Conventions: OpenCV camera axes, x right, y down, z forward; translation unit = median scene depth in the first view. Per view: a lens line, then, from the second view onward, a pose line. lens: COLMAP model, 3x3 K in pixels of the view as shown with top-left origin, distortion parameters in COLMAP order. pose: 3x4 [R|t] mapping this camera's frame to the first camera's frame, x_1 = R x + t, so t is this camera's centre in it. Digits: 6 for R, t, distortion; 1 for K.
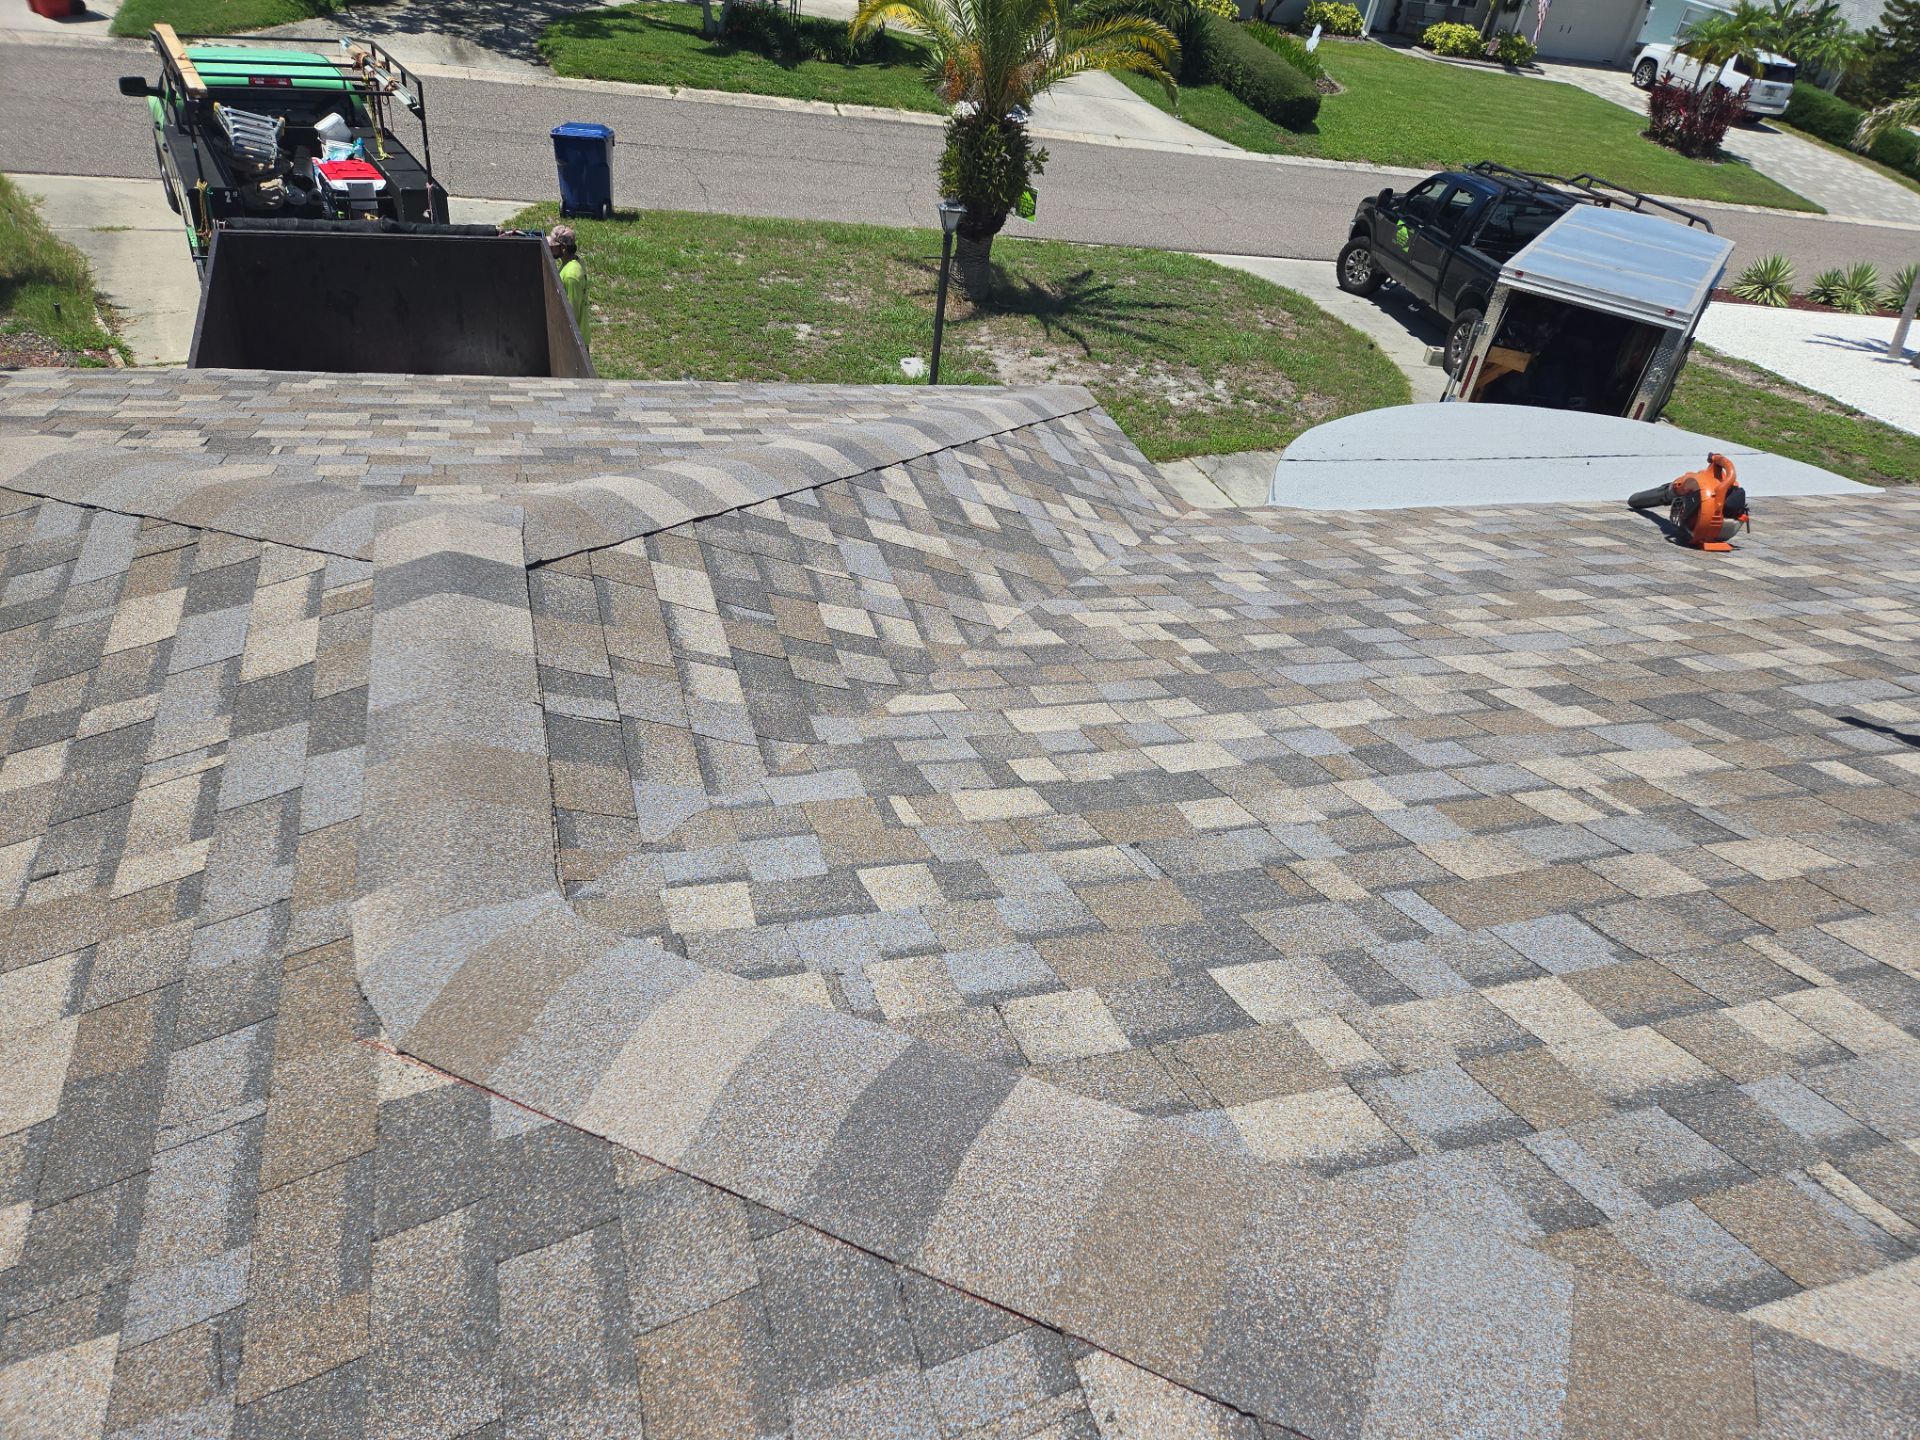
lens RADIAL K [[1270.2, 0, 960.6], [0, 1270.2, 747.4], [0, 0, 1]] dist [0.090403, -0.078405]
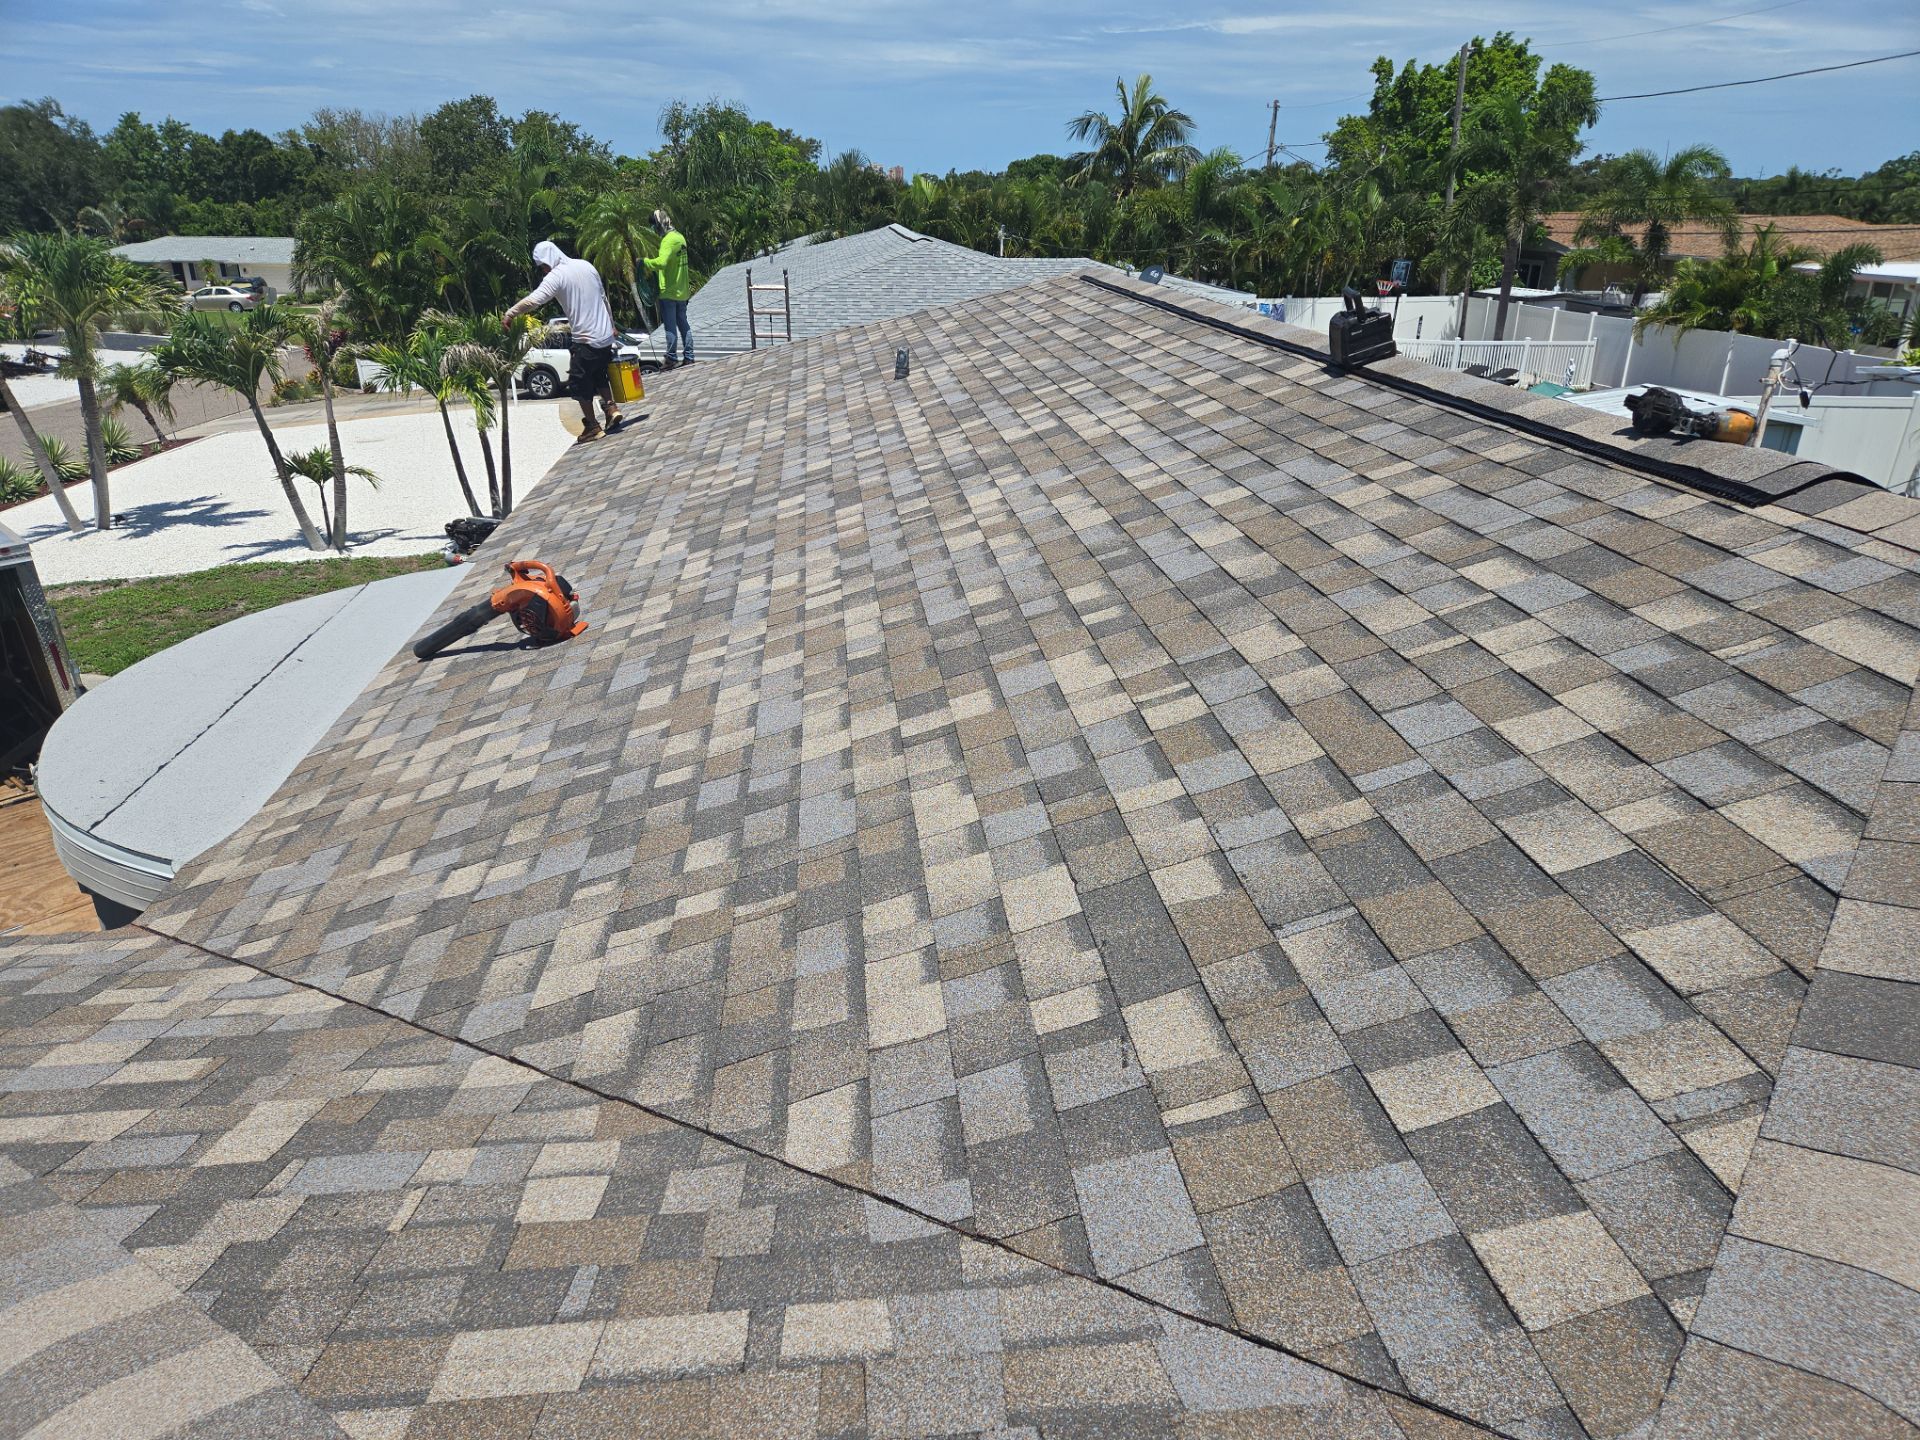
lens RADIAL K [[1265.6, 0, 967.2], [0, 1265.6, 724.1], [0, 0, 1]] dist [0.074032, -0.064390]
pose [[0.196503, -0.508413, 0.838393, -0.400927], [0.621890, 0.725695, 0.294313, -0.291543], [-0.758050, 0.463555, 0.458778, 0.428583]]
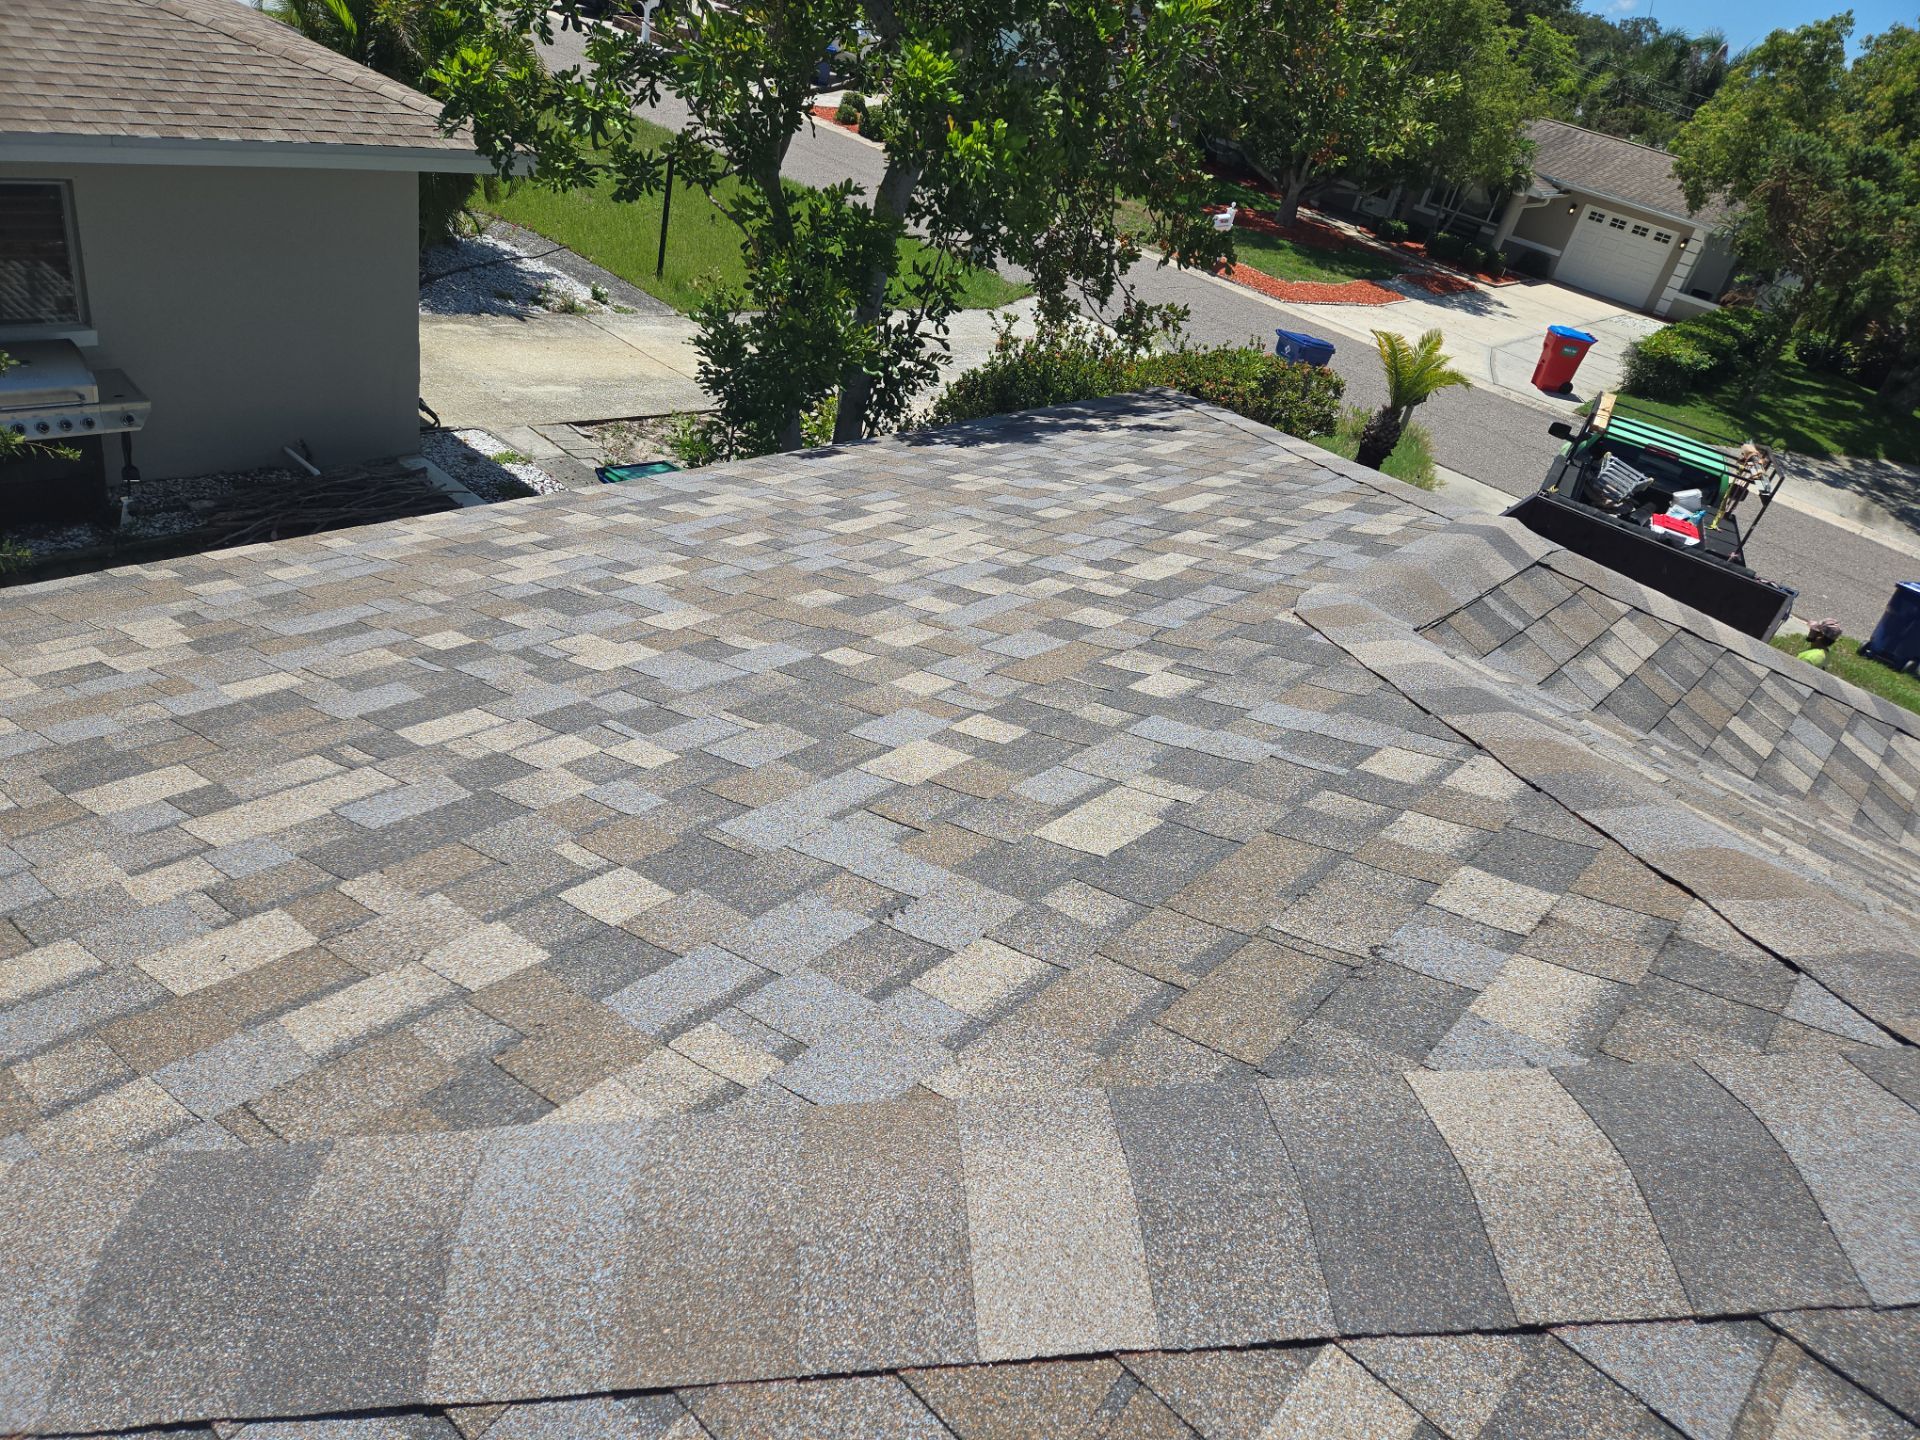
lens RADIAL K [[1261.6, 0, 960.4], [0, 1261.6, 713.9], [0, 0, 1]] dist [0.085668, -0.077001]
pose [[0.532577, 0.434360, -0.726425, 0.366166], [-0.631486, 0.775387, 0.000664, 0.333591], [0.563549, 0.458373, 0.687245, -0.245664]]
